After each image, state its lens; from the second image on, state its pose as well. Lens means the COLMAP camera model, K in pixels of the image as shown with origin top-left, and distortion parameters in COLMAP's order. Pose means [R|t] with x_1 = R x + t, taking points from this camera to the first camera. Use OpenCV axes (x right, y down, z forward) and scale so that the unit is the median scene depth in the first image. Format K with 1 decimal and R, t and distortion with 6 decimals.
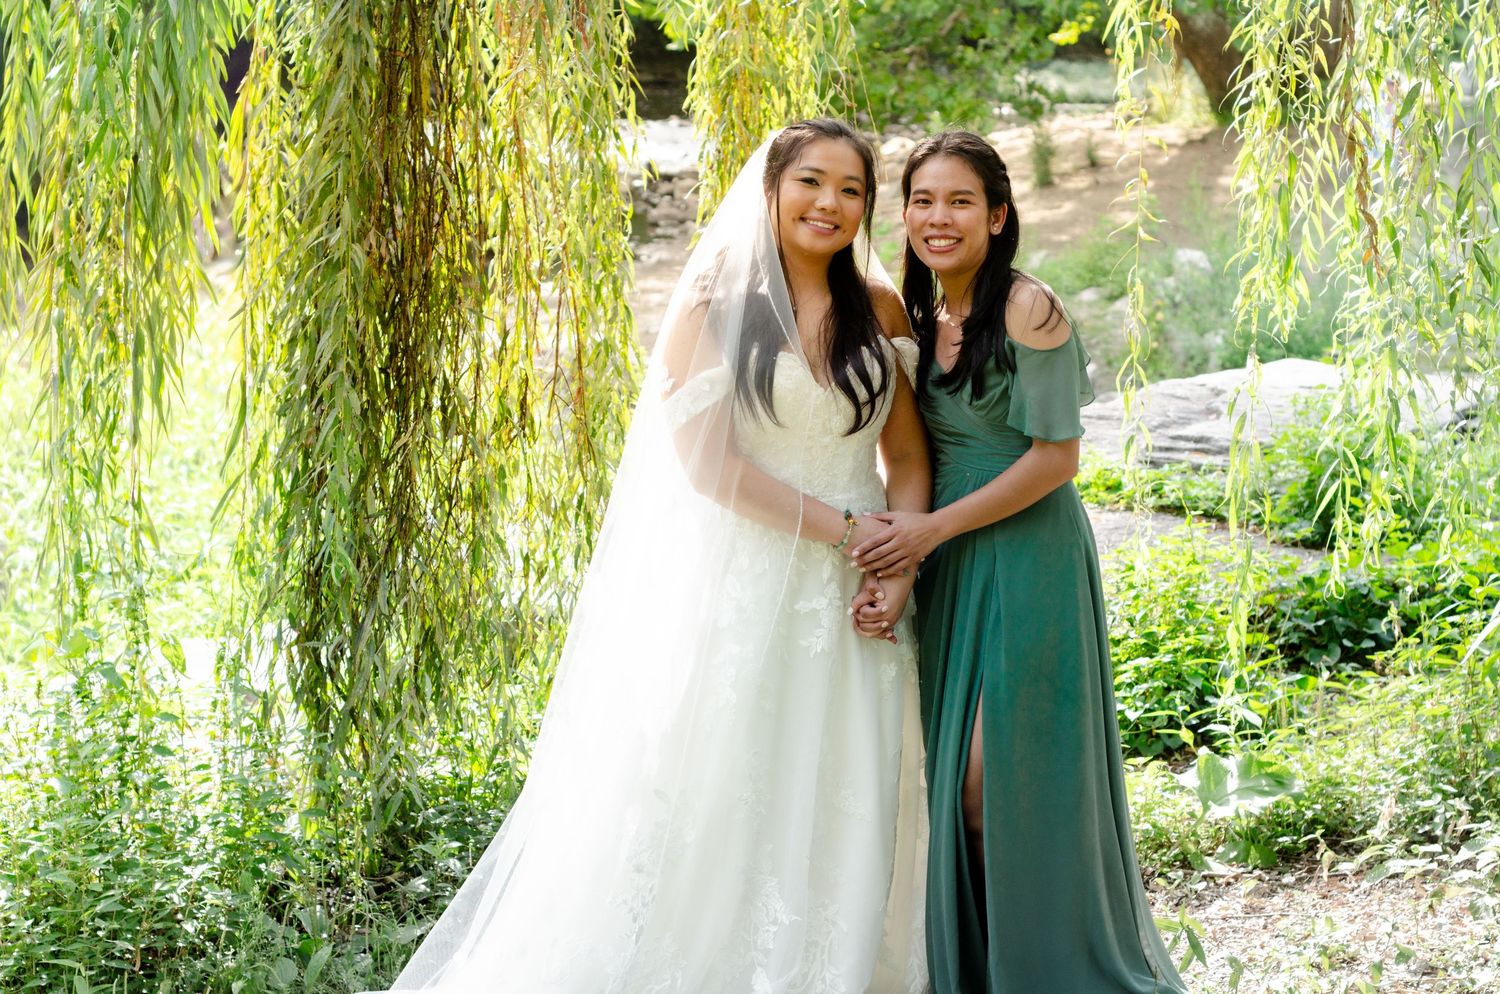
lens RADIAL K [[3218.8, 0, 750.0], [0, 3218.8, 497.0], [0, 0, 1]] dist [0.010066, -0.188944]
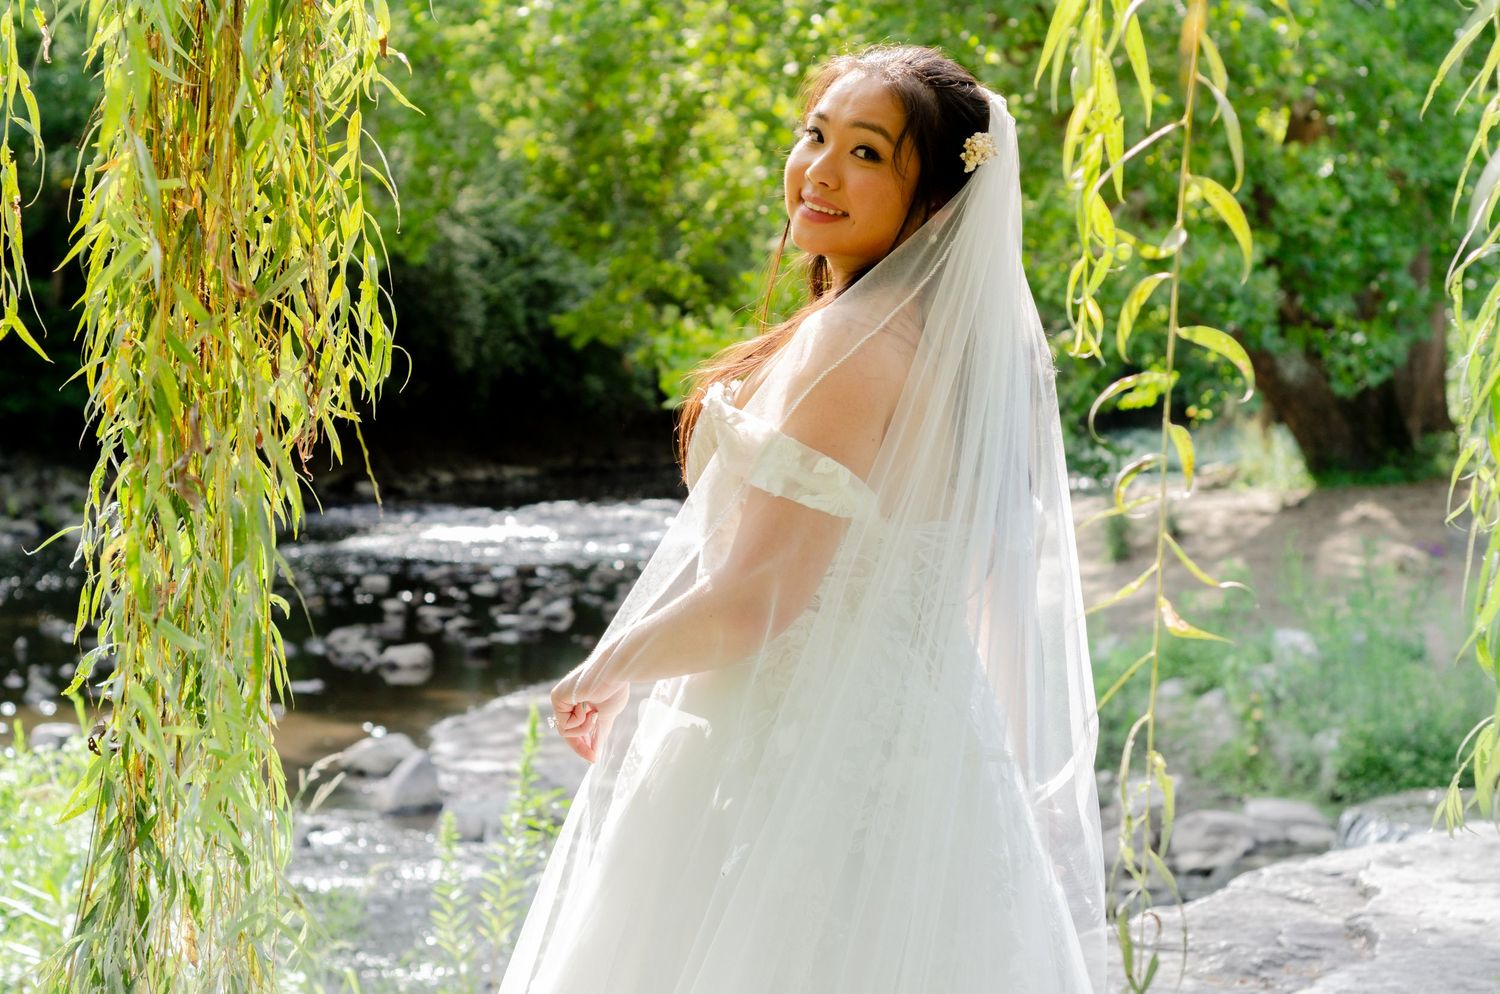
lens RADIAL K [[3186.0, 0, 858.3], [0, 3186.0, 542.6], [0, 0, 1]] dist [-0.031817, 0.645139]
pose [[0.999663, -0.025729, 0.003492, 0.086069], [0.025954, 0.994152, -0.104823, -0.060652], [-0.000774, 0.104878, 0.994485, 0.681623]]
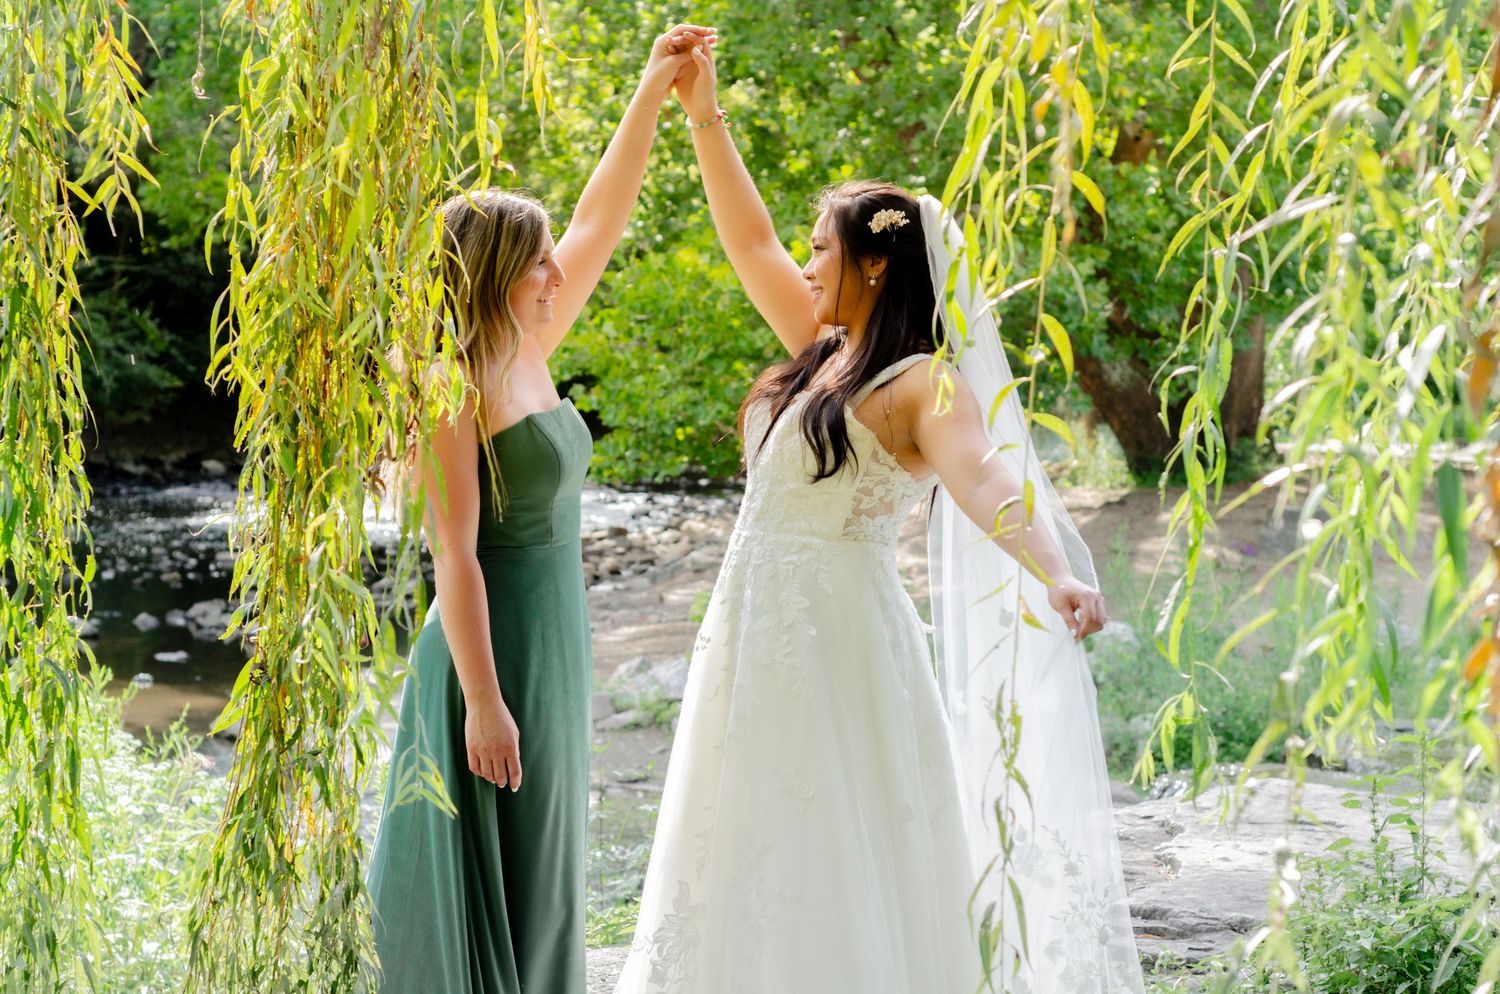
lens RADIAL K [[3186.0, 0, 858.3], [0, 3186.0, 542.6], [0, 0, 1]] dist [-0.031817, 0.645139]
pose [[0.998258, -0.003976, 0.058867, 0.058784], [0.009881, 0.994901, -0.100367, -0.042427], [-0.058168, 0.100774, 0.993208, 0.499250]]
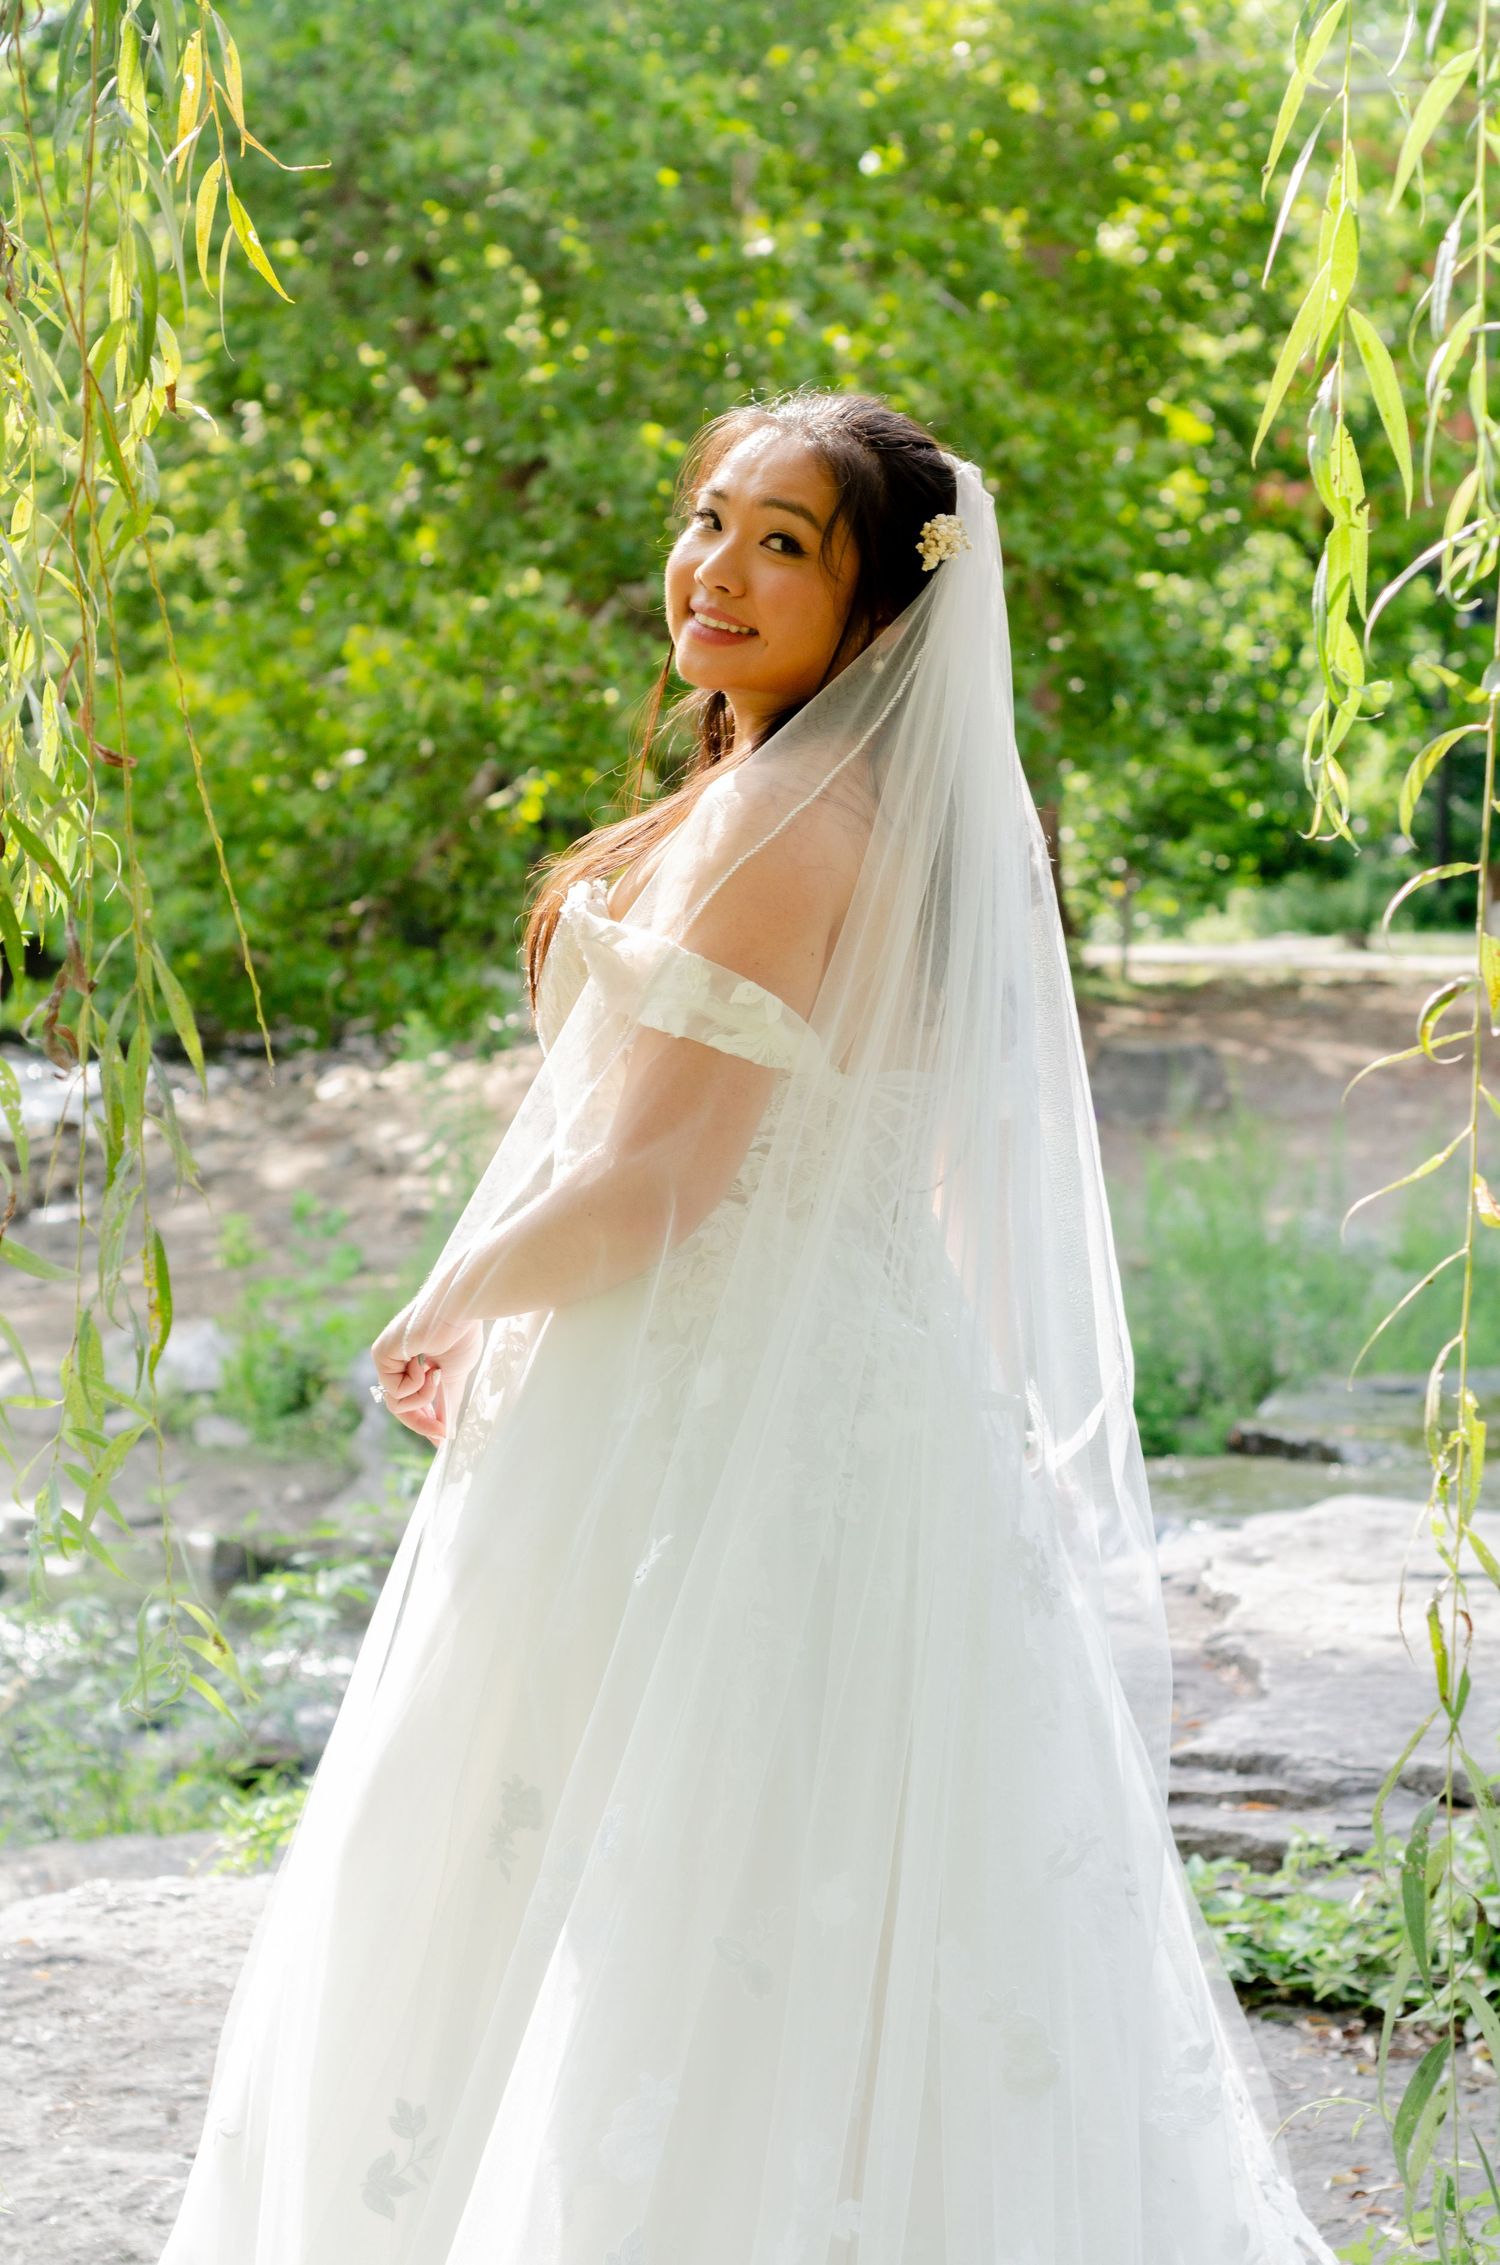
lens RADIAL K [[4810.8, 0, 829.0], [0, 4810.8, 1128.0], [0, 0, 1]] dist [-0.031817, 0.645139]
pose [[0.988022, -0.044926, 0.147628, 0.018402], [0.059461, 0.993646, -0.095564, -0.059851], [-0.142397, 0.103197, 0.984415, 0.661567]]
